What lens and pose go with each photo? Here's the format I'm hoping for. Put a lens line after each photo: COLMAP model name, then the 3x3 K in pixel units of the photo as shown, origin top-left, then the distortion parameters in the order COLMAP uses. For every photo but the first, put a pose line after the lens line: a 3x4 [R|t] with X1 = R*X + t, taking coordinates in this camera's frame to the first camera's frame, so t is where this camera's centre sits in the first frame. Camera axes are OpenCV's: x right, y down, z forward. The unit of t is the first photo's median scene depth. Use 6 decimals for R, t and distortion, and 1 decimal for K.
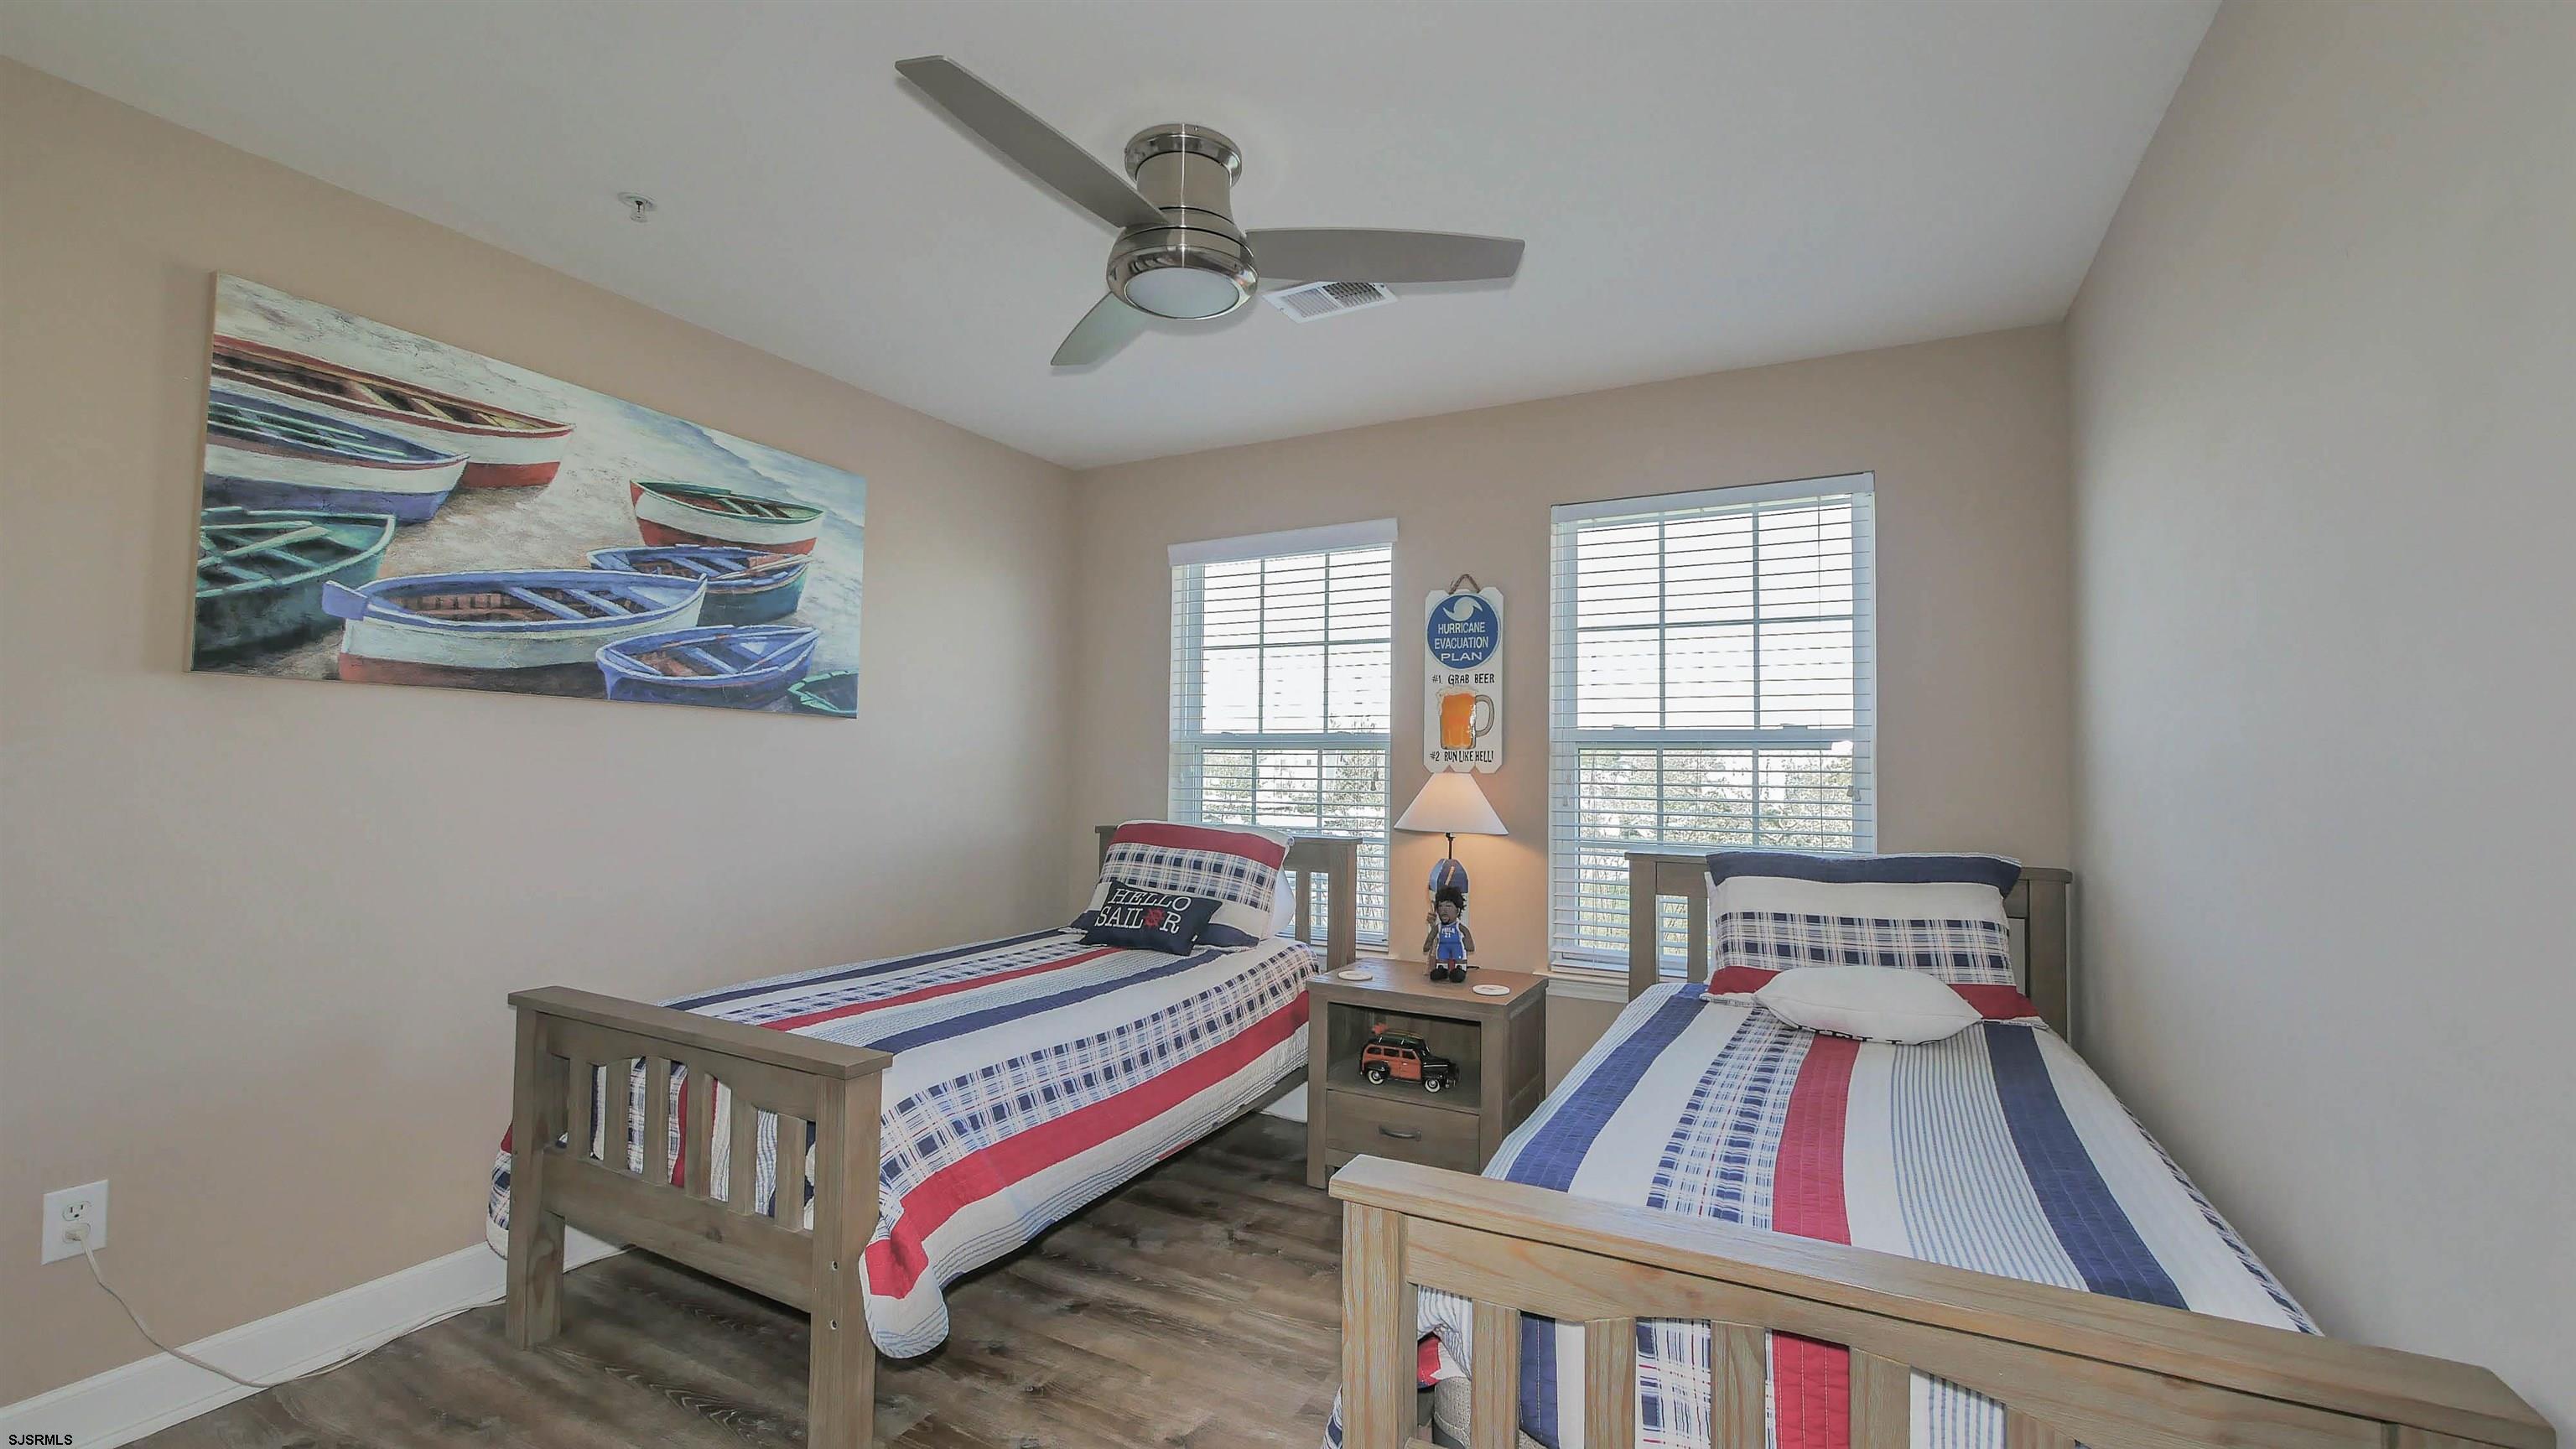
lens RADIAL K [[1064.5, 0, 1297.8], [0, 1064.5, 738.2], [0, 0, 1]] dist [-0.009608, 0.001546]
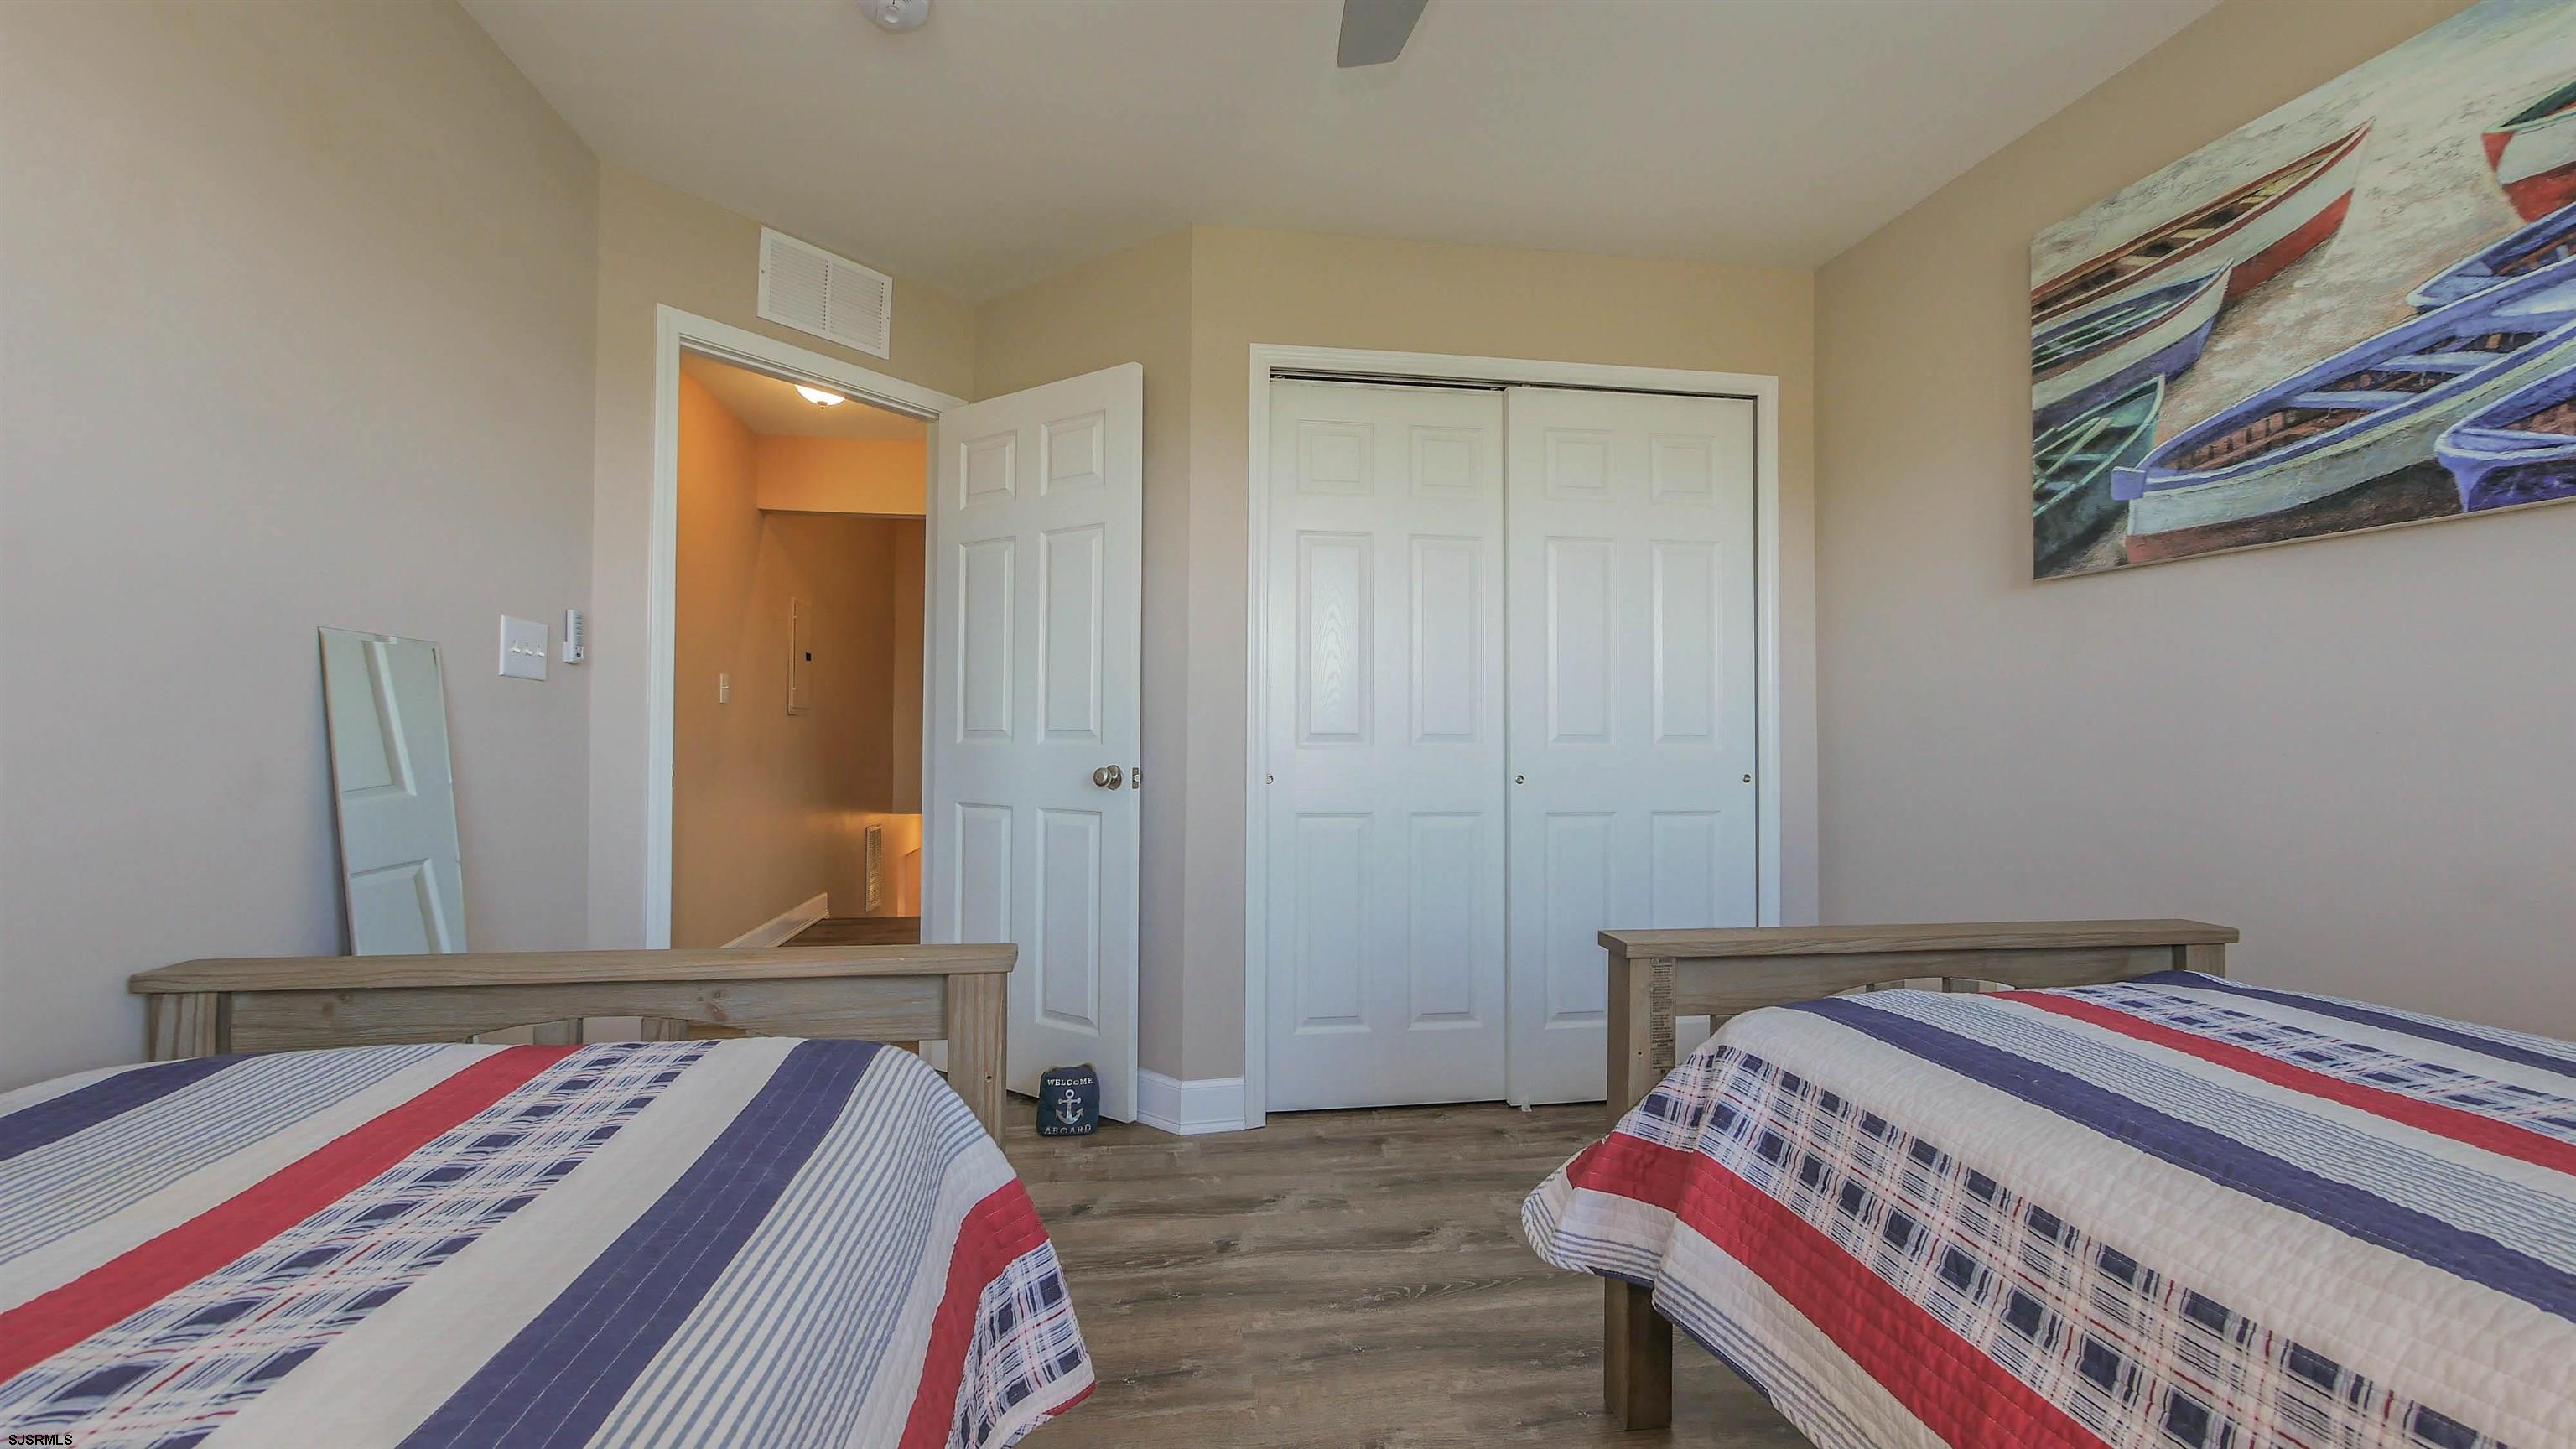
lens RADIAL K [[1064.5, 0, 1280.7], [0, 1064.5, 736.2], [0, 0, 1]] dist [-0.009608, 0.001546]
pose [[-0.813351, -0.013935, -0.581606, 0.288938], [0.001255, 0.999669, -0.025706, 0.123233], [0.581772, -0.021638, -0.813064, 1.273400]]
